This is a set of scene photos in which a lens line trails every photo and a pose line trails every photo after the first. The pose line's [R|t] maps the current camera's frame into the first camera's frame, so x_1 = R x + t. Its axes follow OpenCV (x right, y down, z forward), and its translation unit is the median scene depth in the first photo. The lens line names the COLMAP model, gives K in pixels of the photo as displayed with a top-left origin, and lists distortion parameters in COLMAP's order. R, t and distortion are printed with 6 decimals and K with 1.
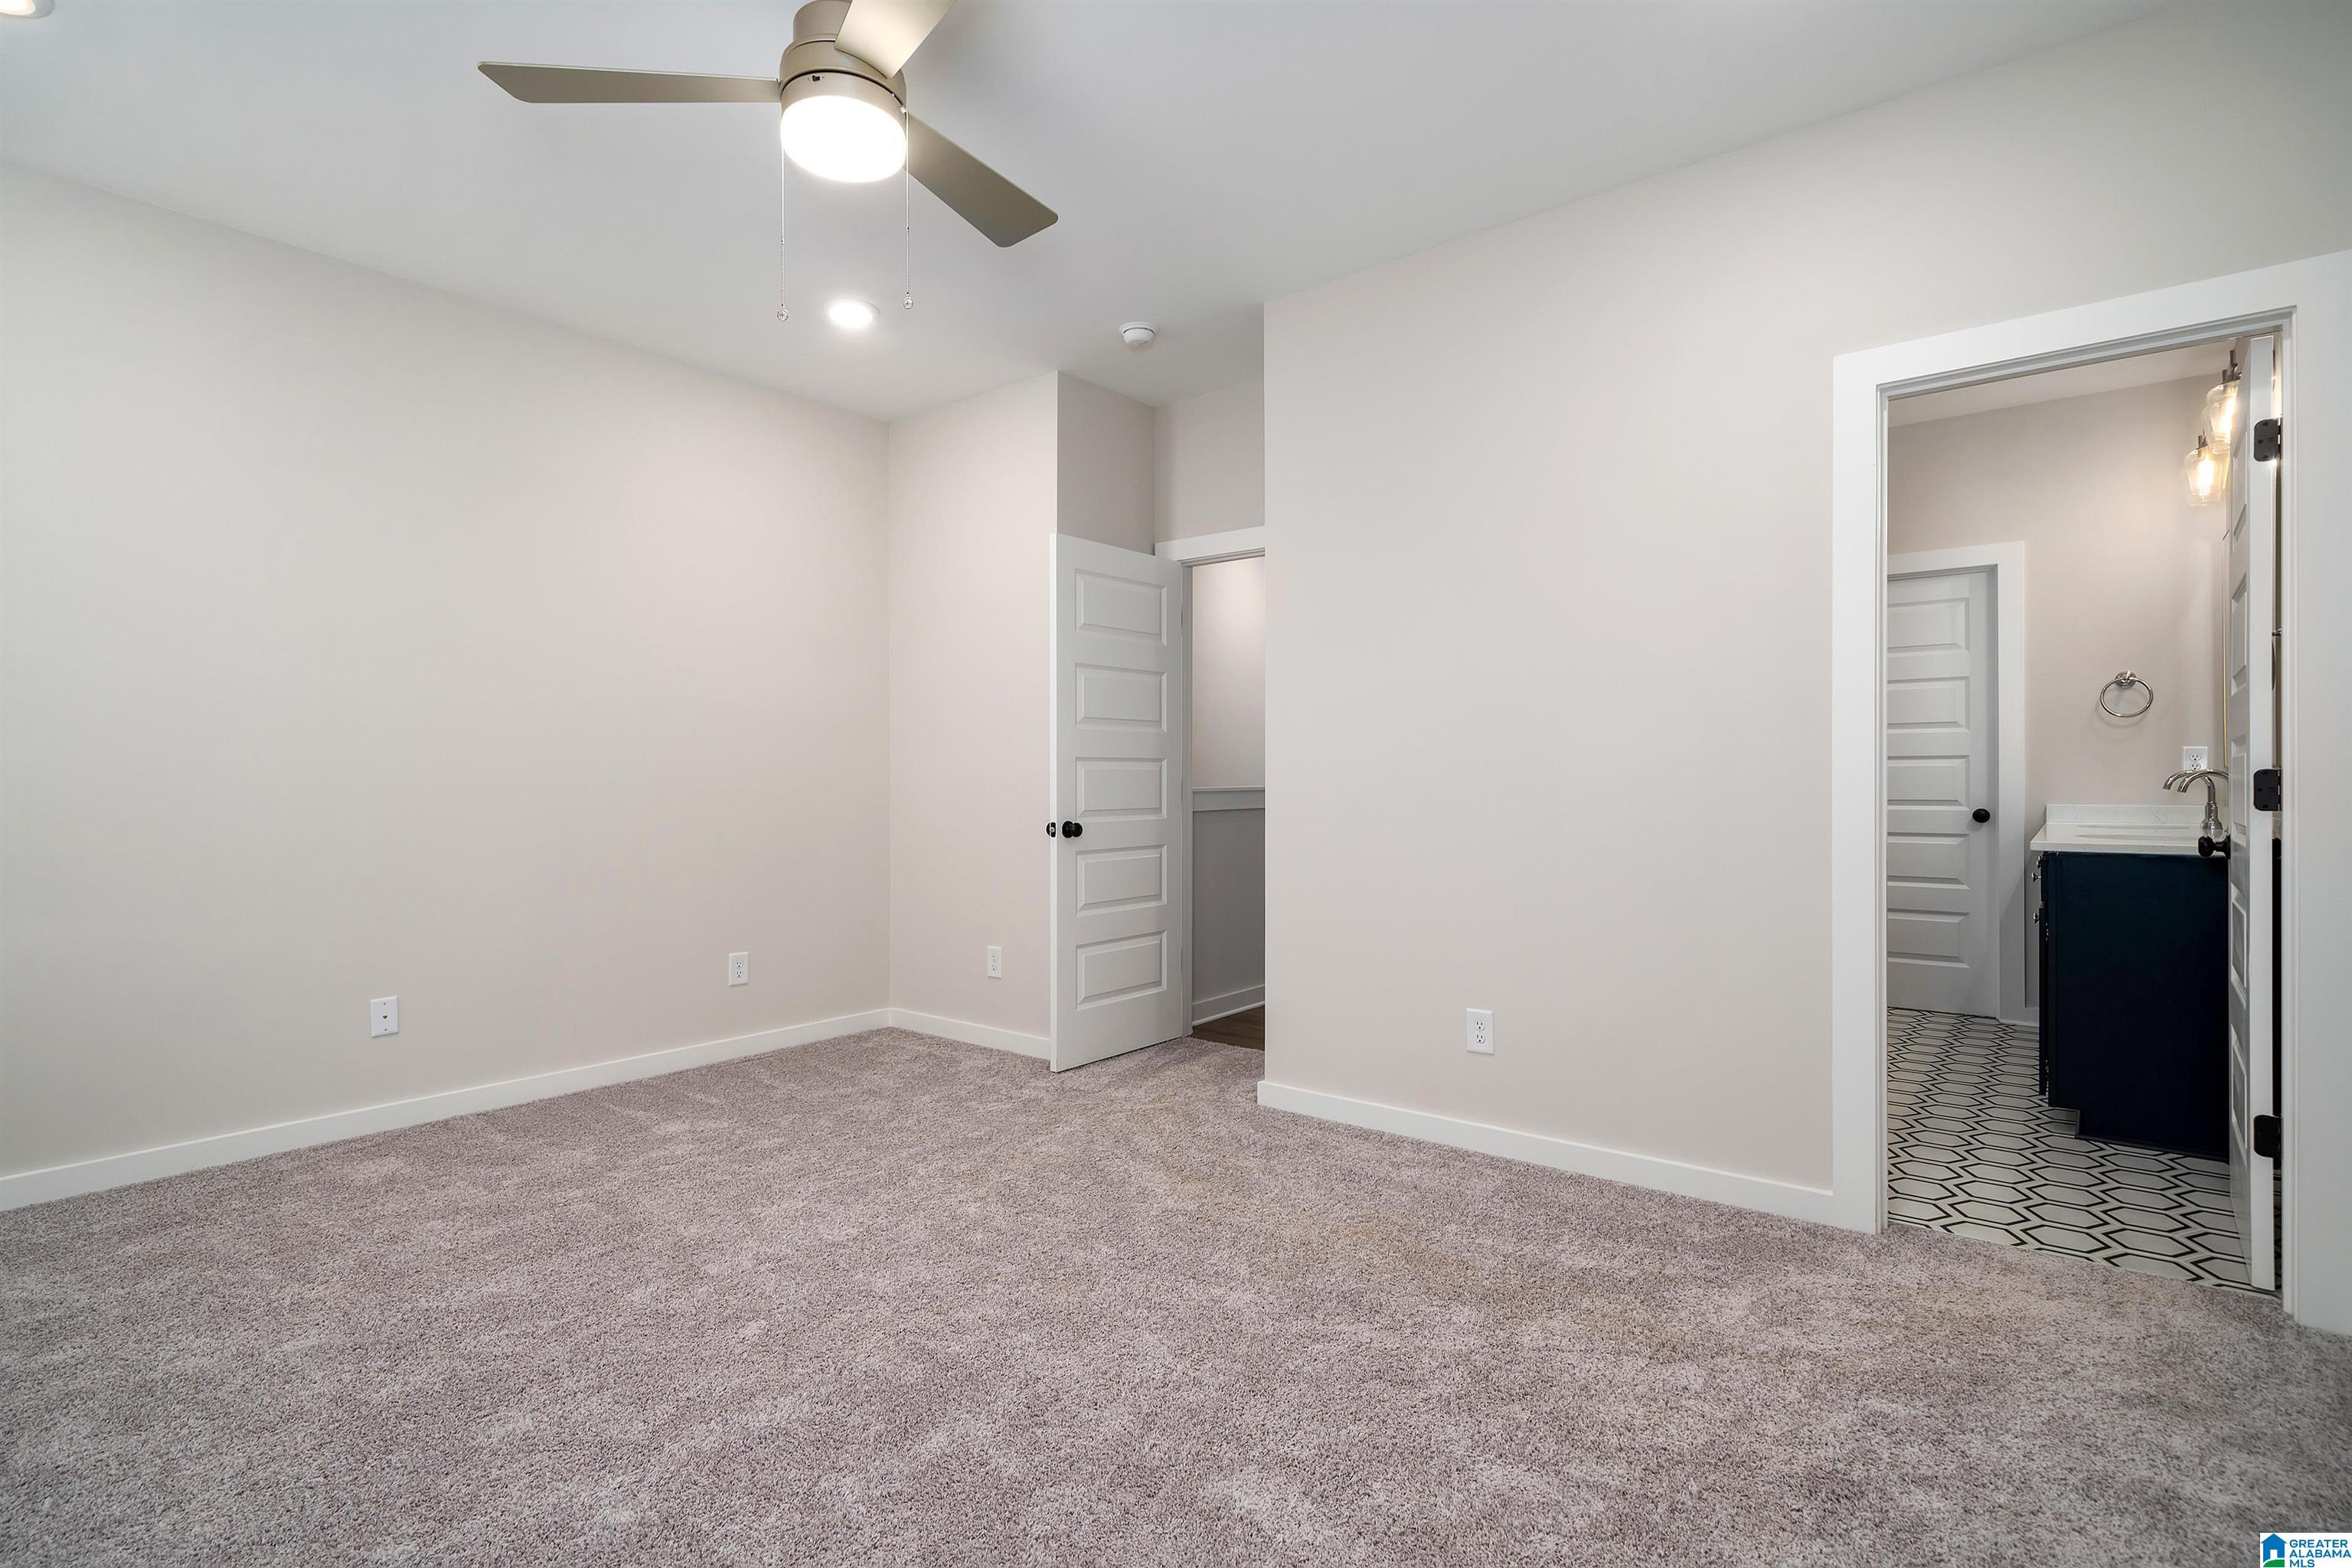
lens RADIAL K [[1155.4, 0, 1162.7], [0, 1155.4, 790.2], [0, 0, 1]] dist [0.004265, 0.000416]
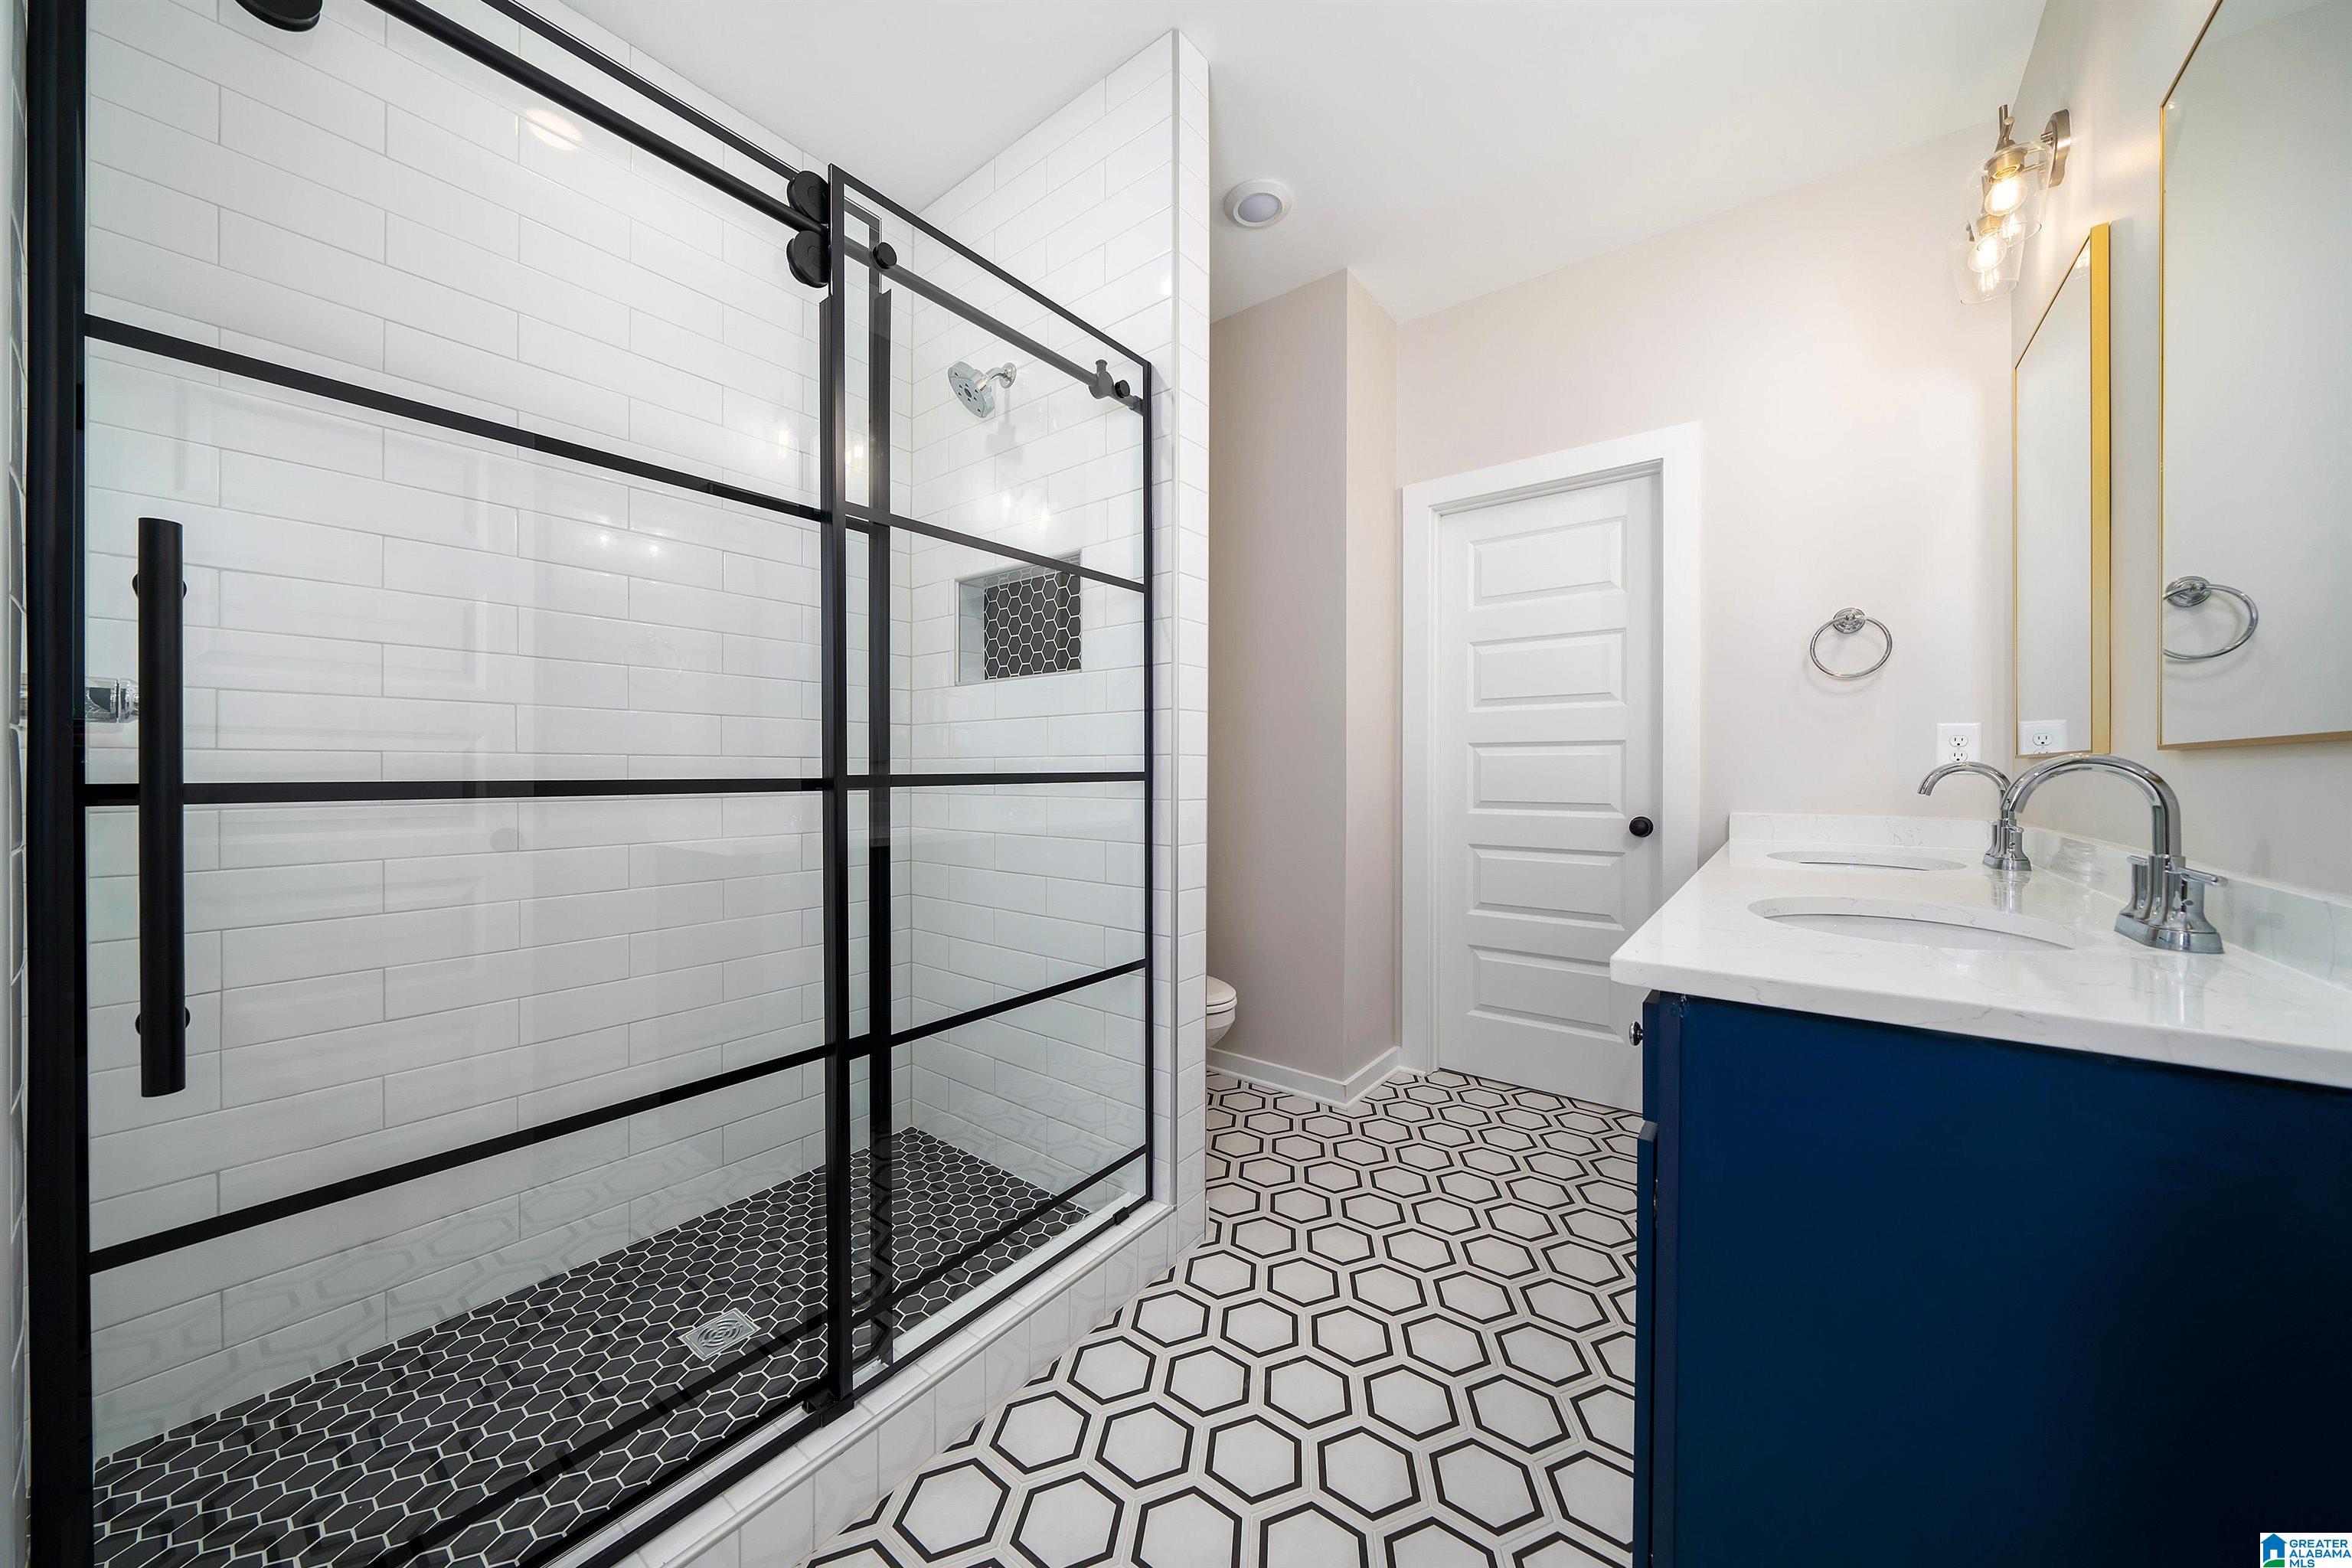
lens RADIAL K [[805.1, 0, 1177.7], [0, 805.1, 778.1], [0, 0, 1]] dist [0.000345, 0.000048]
pose [[0.999795, 0.008179, 0.018549, 0.421942], [-0.008142, 0.999965, -0.002056, -0.003889], [-0.018565, 0.001904, 0.999826, 0.524273]]
